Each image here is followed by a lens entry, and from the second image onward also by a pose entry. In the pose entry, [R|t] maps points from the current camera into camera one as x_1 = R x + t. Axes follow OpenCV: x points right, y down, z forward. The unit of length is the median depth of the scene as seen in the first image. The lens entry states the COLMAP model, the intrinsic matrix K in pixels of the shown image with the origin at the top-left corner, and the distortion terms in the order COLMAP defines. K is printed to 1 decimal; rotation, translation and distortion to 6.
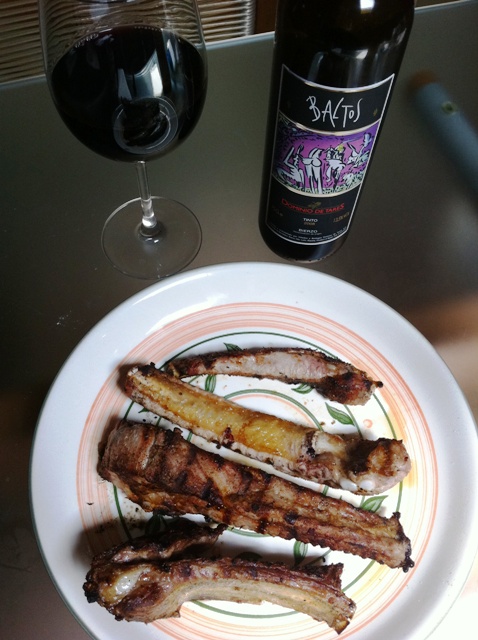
lens RADIAL K [[633.2, 0, 237.6], [0, 633.2, 322.2], [0, 0, 1]] dist [-0.017720, 0.000000]
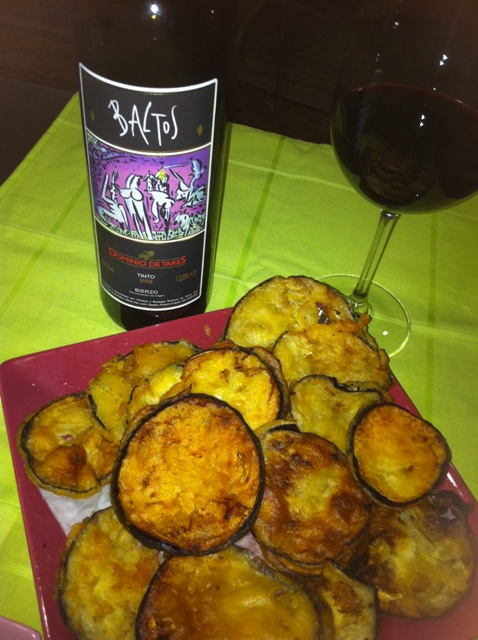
lens RADIAL K [[633.2, 0, 236.7], [0, 633.2, 322.3], [0, 0, 1]] dist [-0.017720, 0.000000]
pose [[0.996629, 0.029513, 0.076545, 0.193507], [-0.013663, 0.979729, -0.199862, 0.067113], [-0.080892, 0.198142, 0.976830, 0.228256]]
